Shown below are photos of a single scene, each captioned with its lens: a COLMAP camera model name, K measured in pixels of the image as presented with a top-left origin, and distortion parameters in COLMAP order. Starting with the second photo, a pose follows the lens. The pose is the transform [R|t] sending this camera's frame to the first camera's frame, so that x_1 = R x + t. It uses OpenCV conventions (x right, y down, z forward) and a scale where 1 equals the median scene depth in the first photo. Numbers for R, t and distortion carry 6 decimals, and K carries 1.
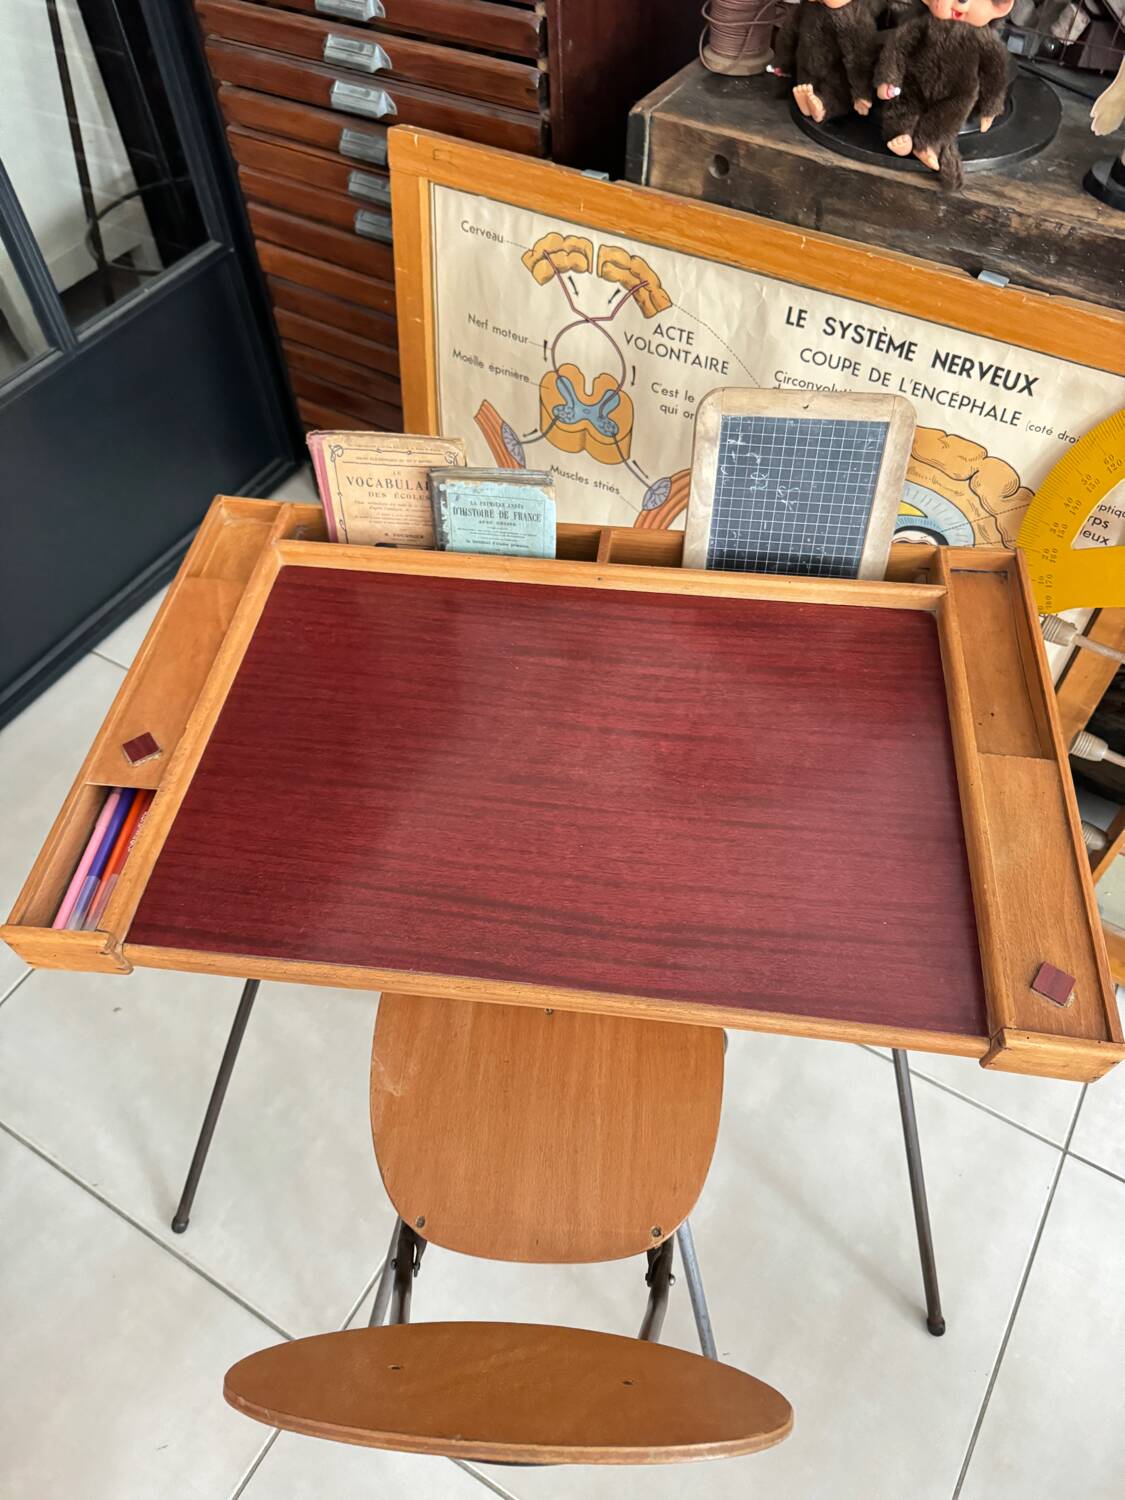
lens RADIAL K [[1069.8, 0, 558.4], [0, 1069.8, 750.9], [0, 0, 1]] dist [0.022519, -0.039088]
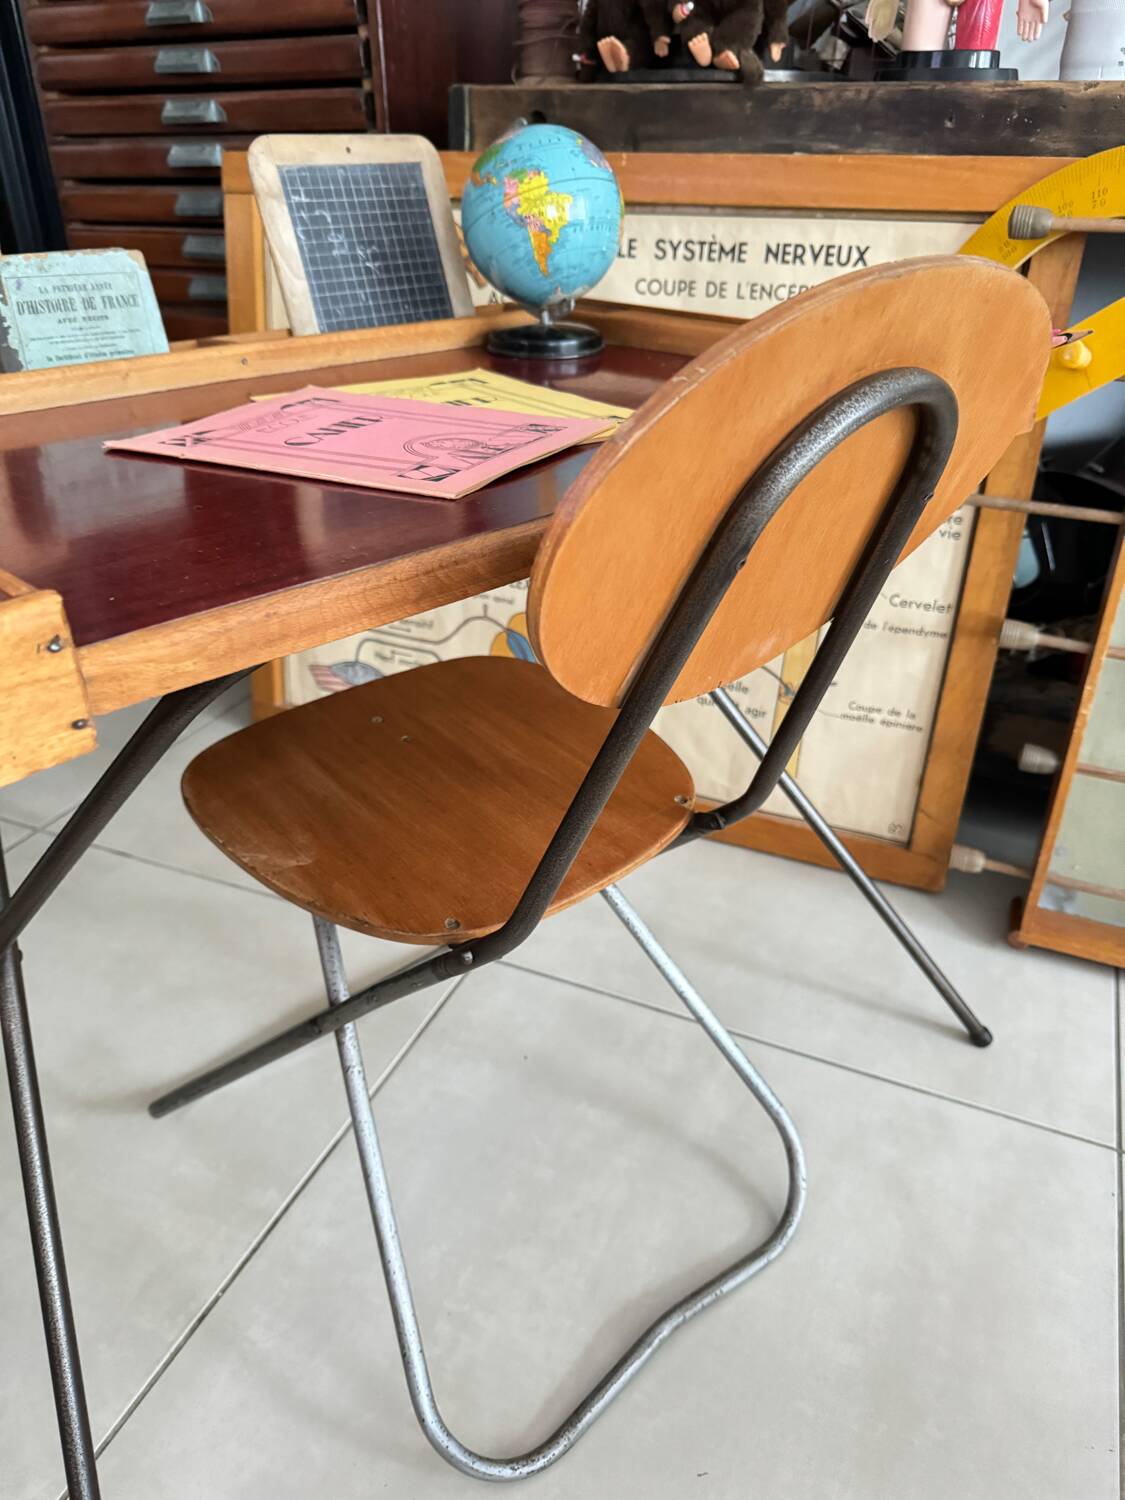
lens RADIAL K [[1084.8, 0, 563.8], [0, 1084.8, 749.1], [0, 0, 1]] dist [-0.008604, -0.004836]
pose [[0.991776, -0.040969, 0.121252, 0.022765], [0.087279, 0.909422, -0.406613, 0.447876], [-0.093611, 0.413852, 0.905519, 0.297982]]
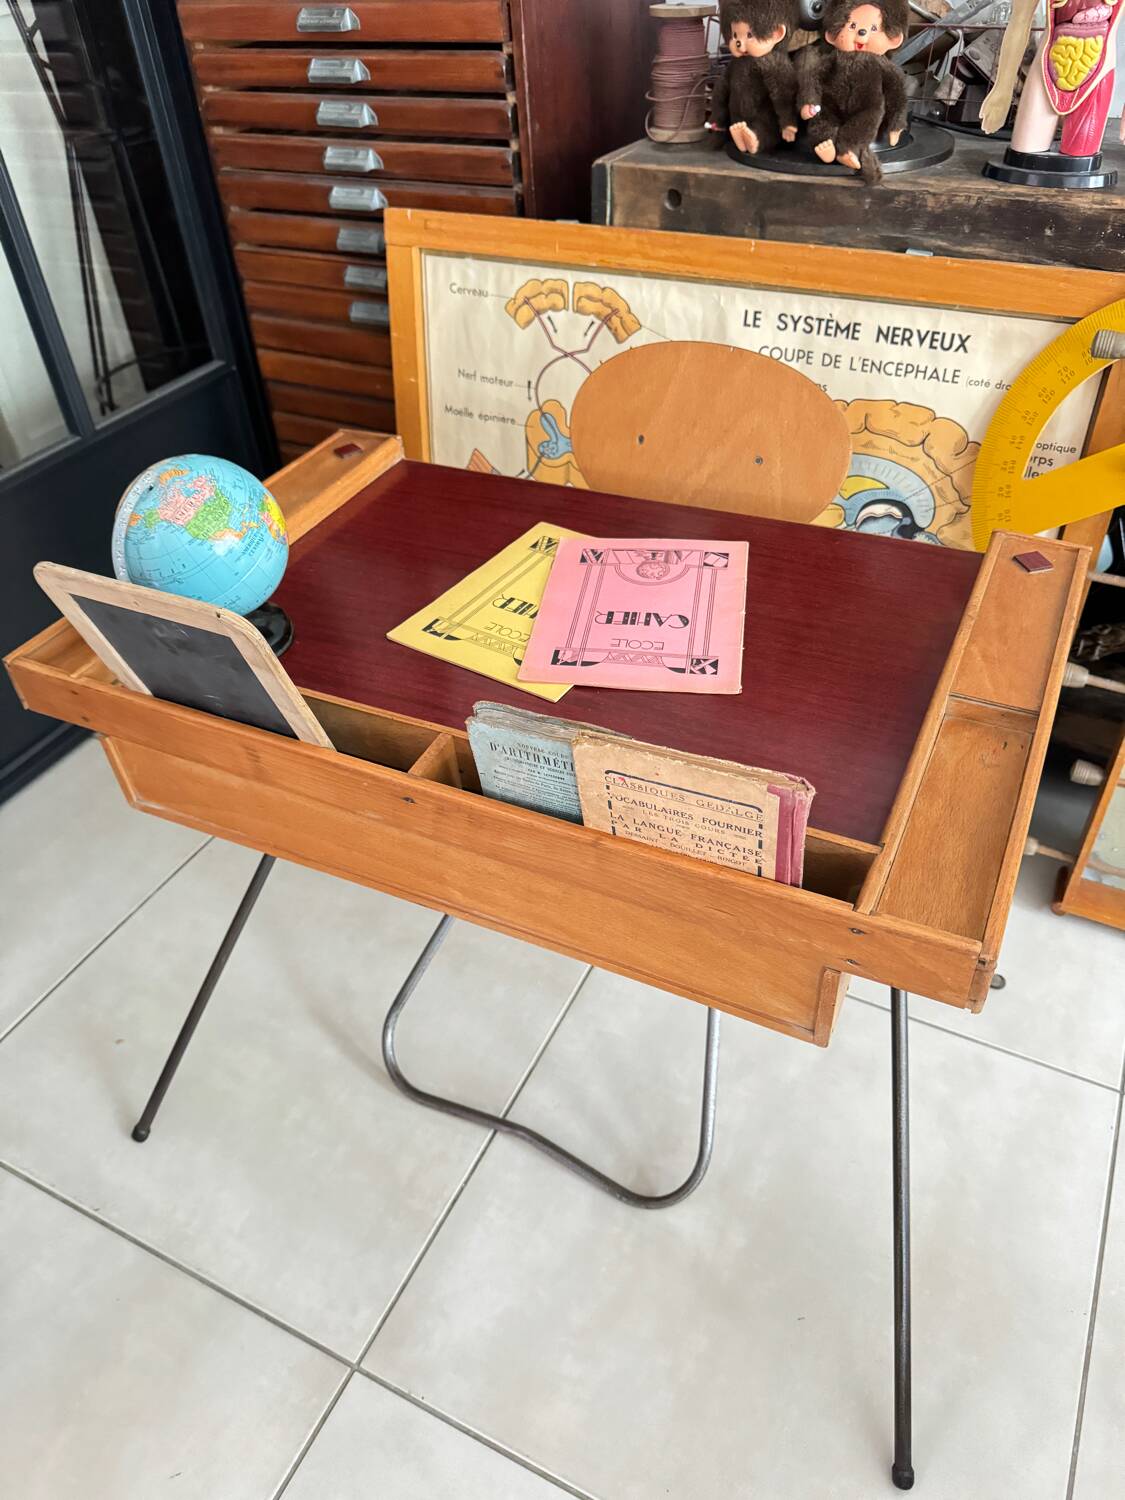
lens RADIAL K [[1077.5, 0, 564.4], [0, 1077.5, 756.9], [0, 0, 1]] dist [-0.008148, -0.000063]
pose [[0.997252, -0.061819, 0.040831, -0.053770], [0.069589, 0.970707, -0.229968, 0.307331], [-0.025419, 0.232177, 0.972341, 0.007451]]
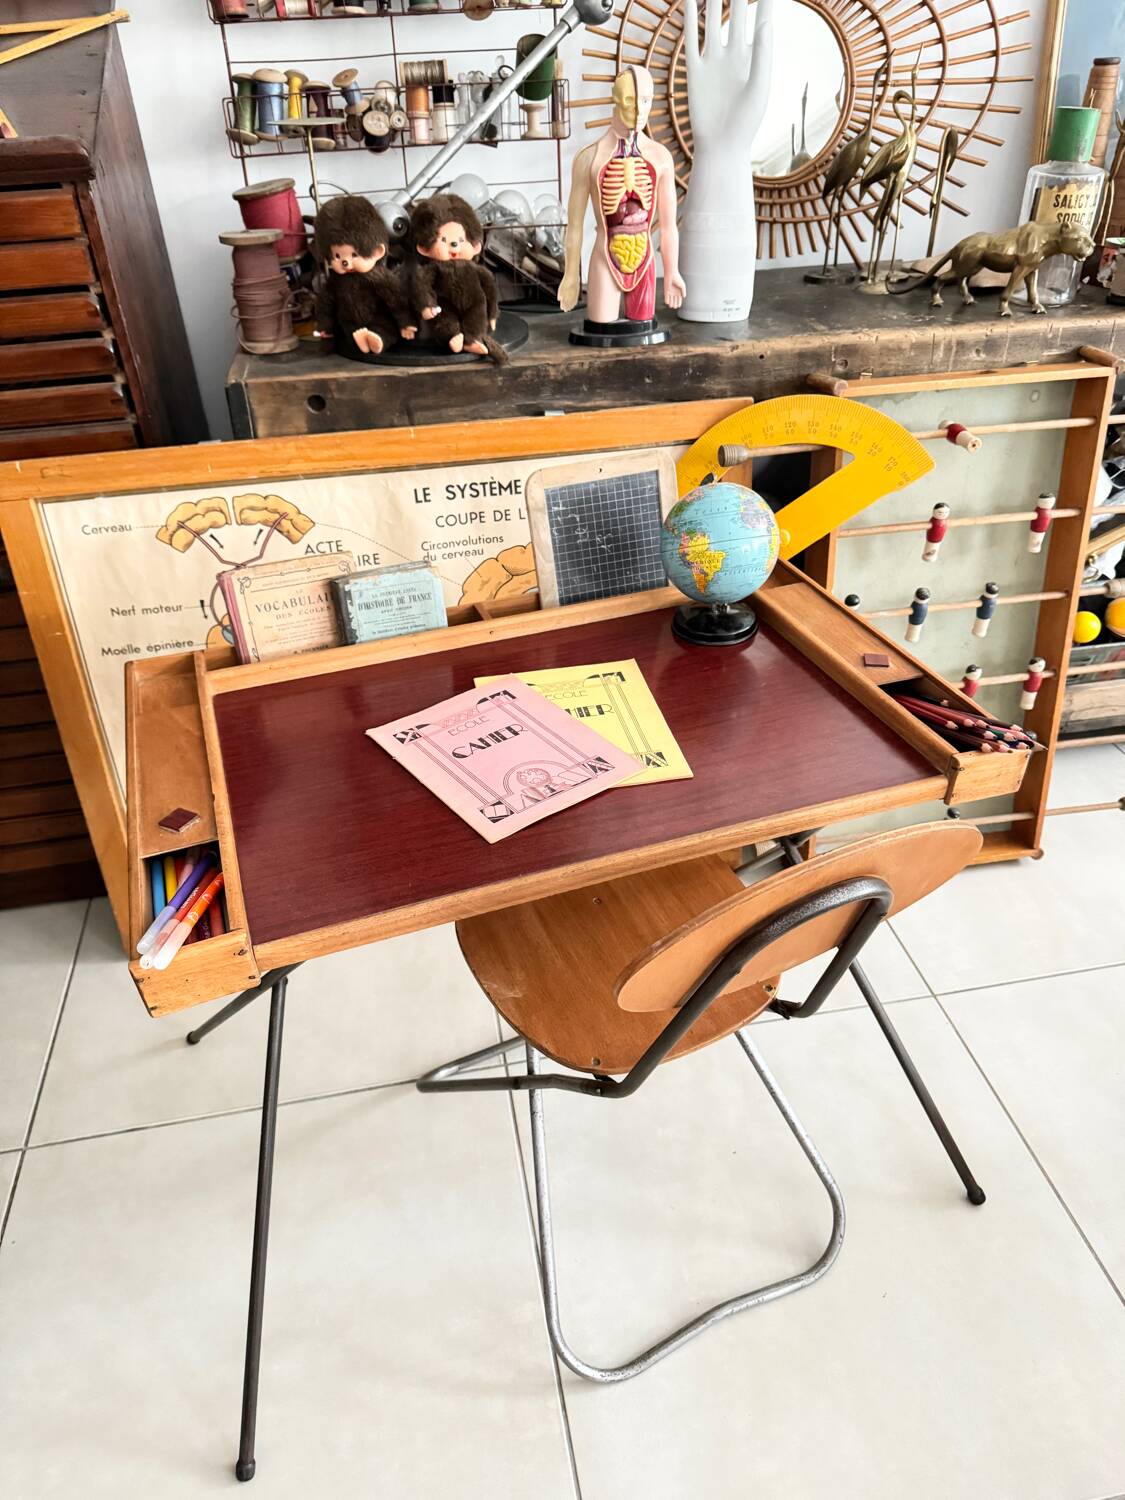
lens RADIAL K [[1064.2, 0, 565.8], [0, 1064.2, 753.3], [0, 0, 1]] dist [0.050889, -0.096307]
pose [[0.751164, -0.377514, 0.541513, -0.453067], [0.537679, 0.825806, -0.170138, 0.146443], [-0.382955, 0.418961, 0.823297, 0.052797]]
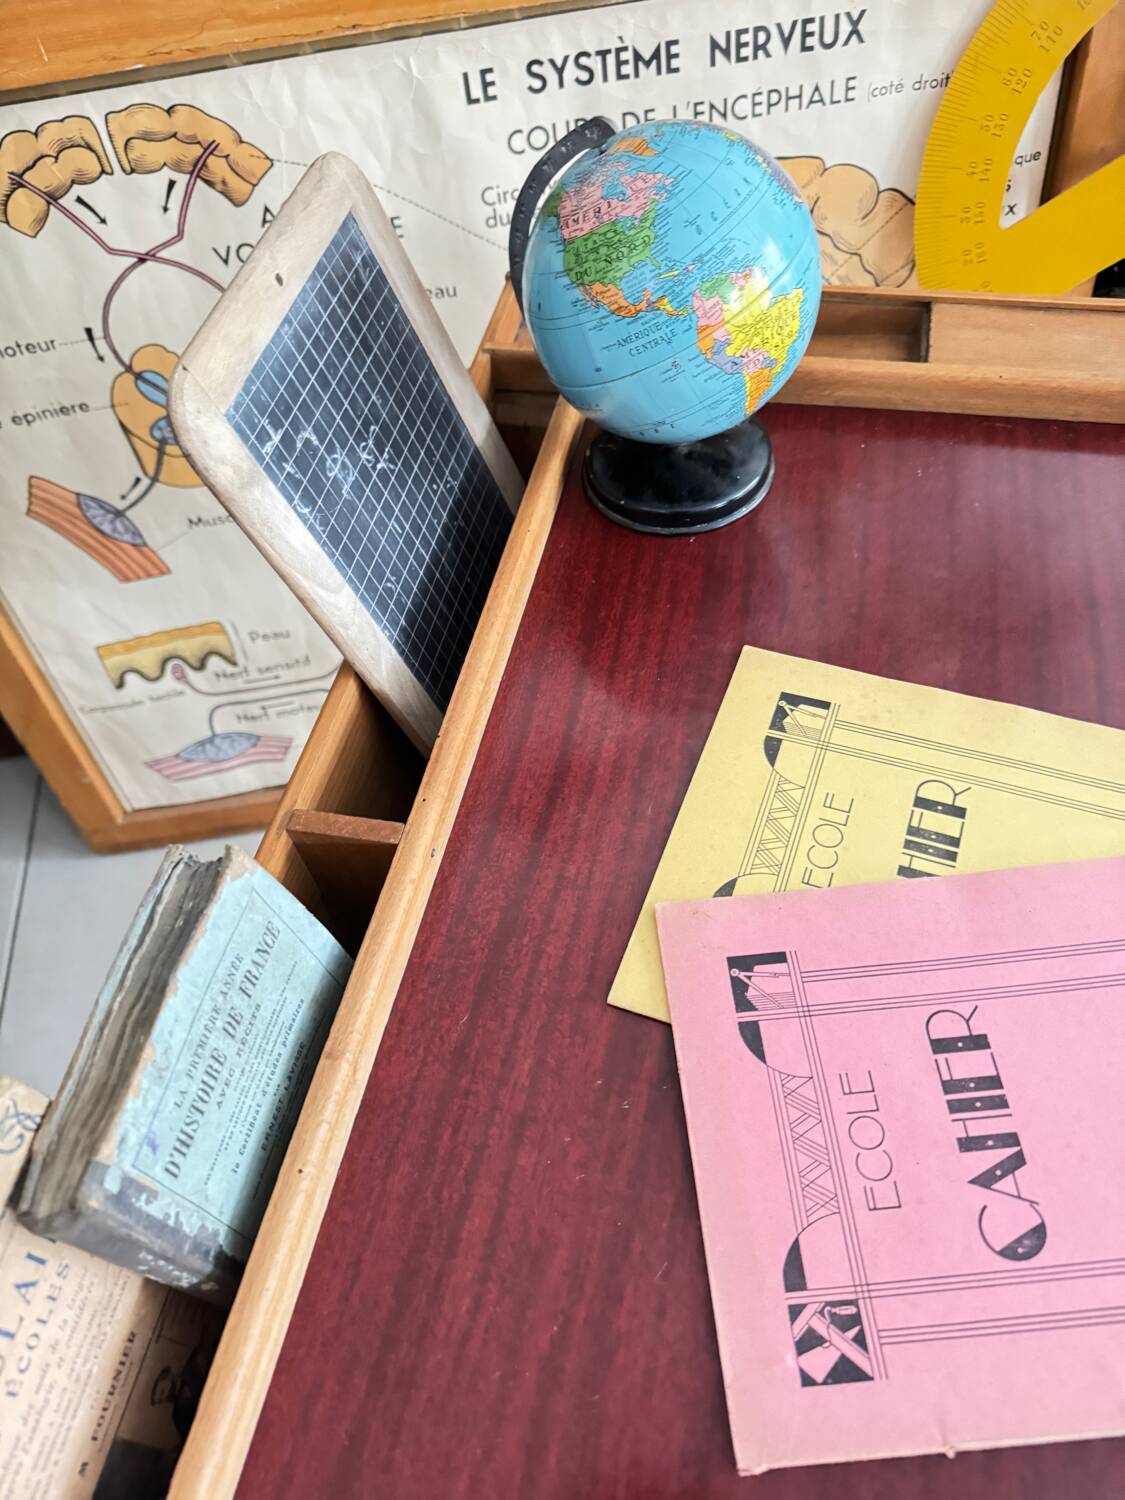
lens RADIAL K [[1074.5, 0, 565.3], [0, 1074.5, 746.9], [0, 0, 1]] dist [0.032425, -0.055149]
pose [[0.774074, -0.537465, 0.334575, -0.155411], [0.546698, 0.833977, 0.074866, -0.115329], [-0.319266, 0.124959, 0.939390, 0.476781]]
